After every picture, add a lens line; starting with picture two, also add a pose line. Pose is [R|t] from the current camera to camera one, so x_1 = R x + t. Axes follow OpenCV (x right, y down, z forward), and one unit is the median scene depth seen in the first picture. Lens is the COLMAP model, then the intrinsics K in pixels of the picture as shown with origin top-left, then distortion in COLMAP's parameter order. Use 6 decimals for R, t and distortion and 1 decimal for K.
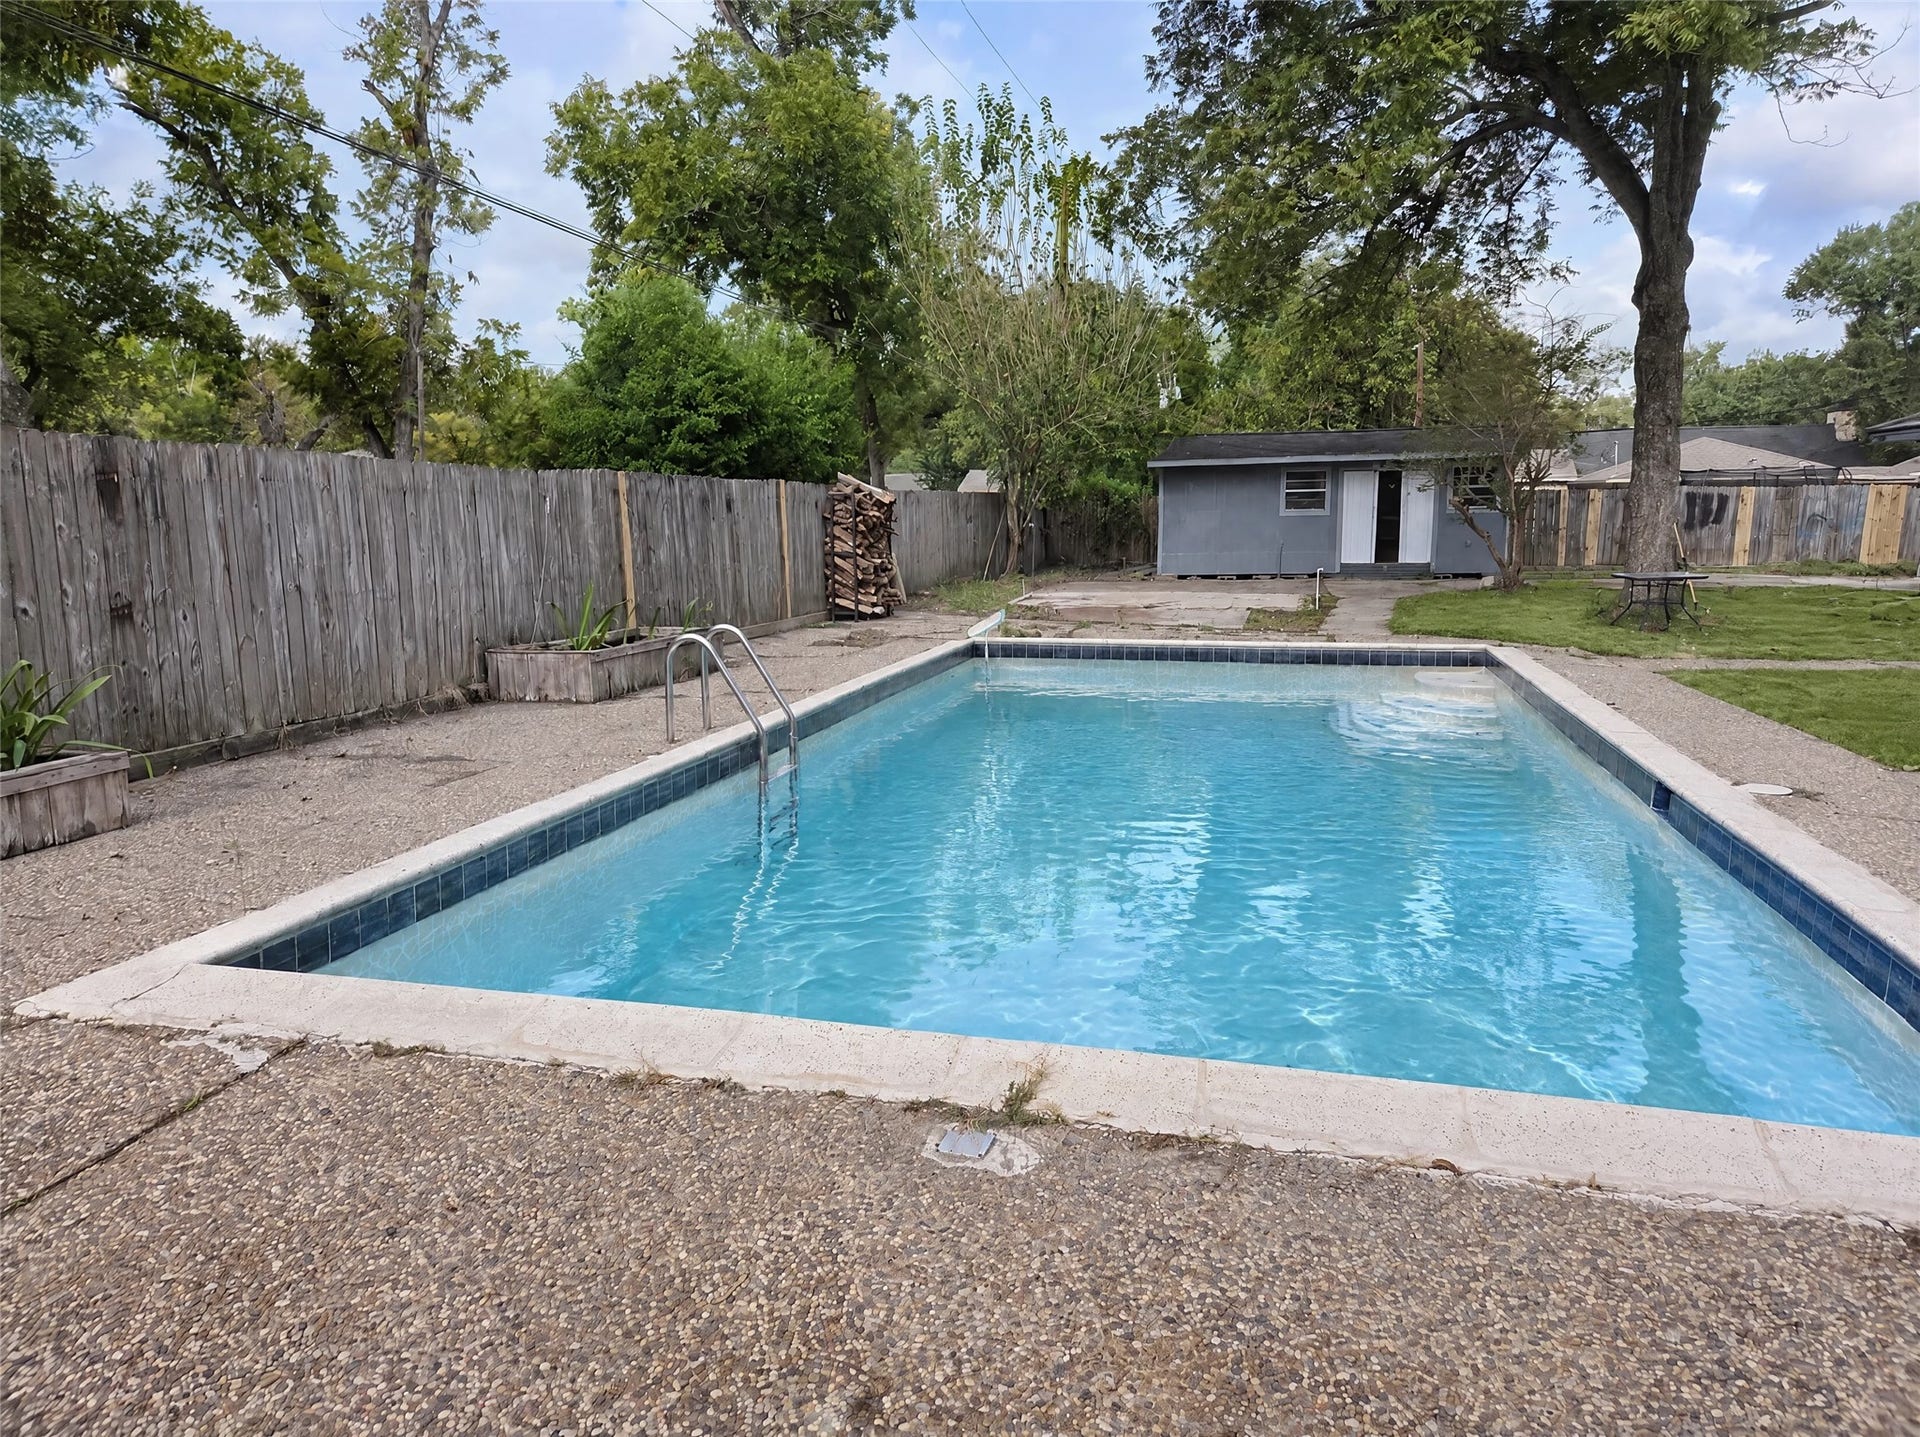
lens RADIAL K [[1256.9, 0, 960.0], [0, 1256.9, 718.5], [0, 0, 1]] dist [0.003389, 0.000502]
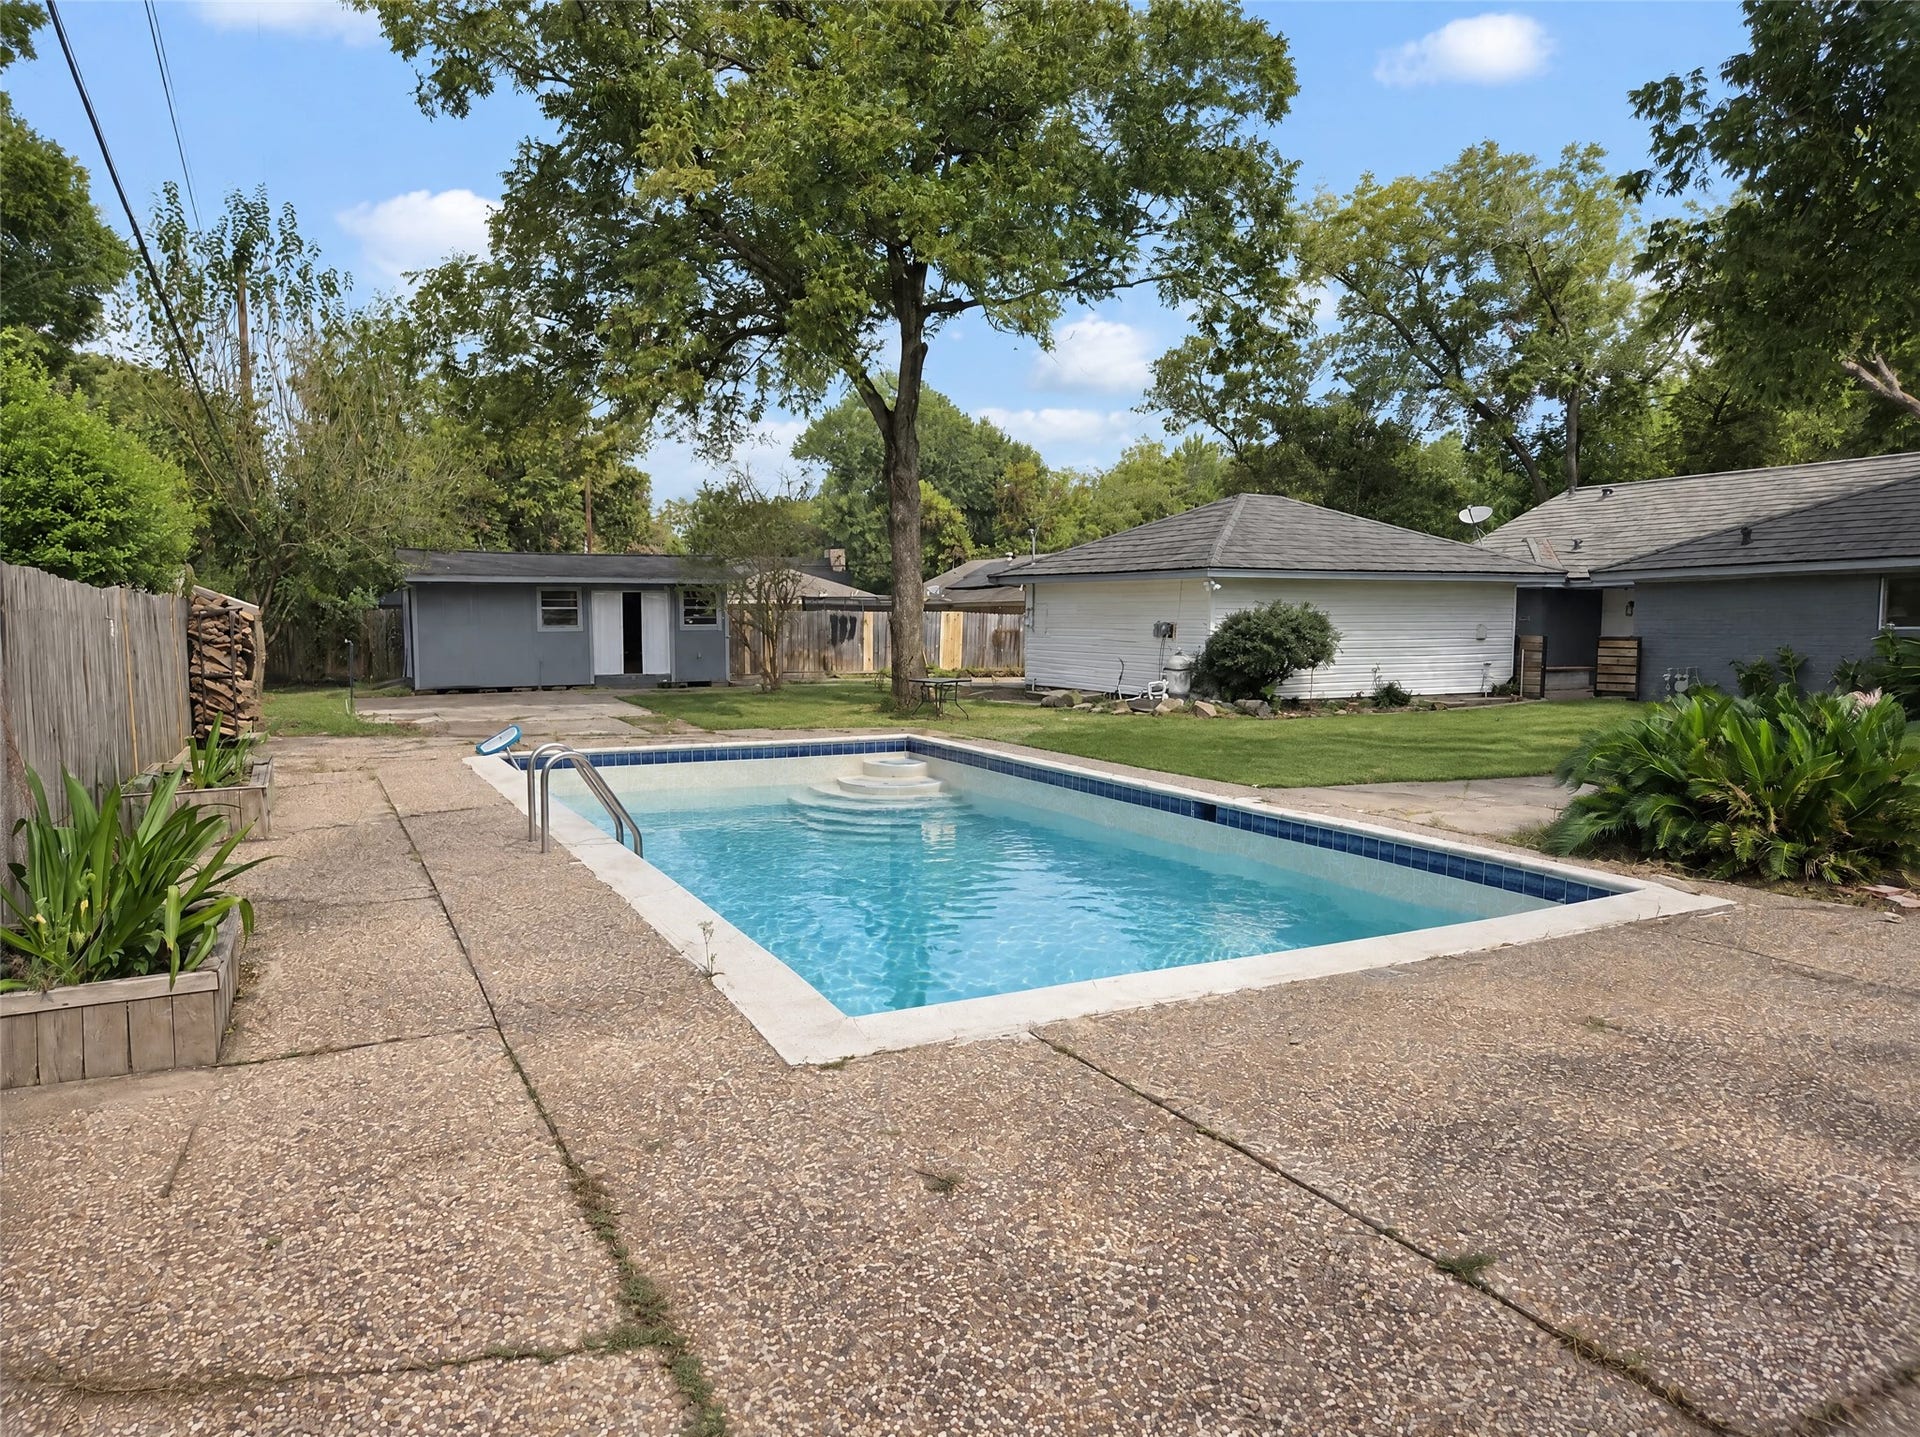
lens RADIAL K [[1256.9, 0, 960.0], [0, 1256.9, 718.5], [0, 0, 1]] dist [0.003389, 0.000502]
pose [[0.739538, -0.040956, 0.671868, -0.198453], [0.098070, 0.994052, -0.047352, -0.003206], [-0.665933, 0.100908, 0.739156, -0.014428]]
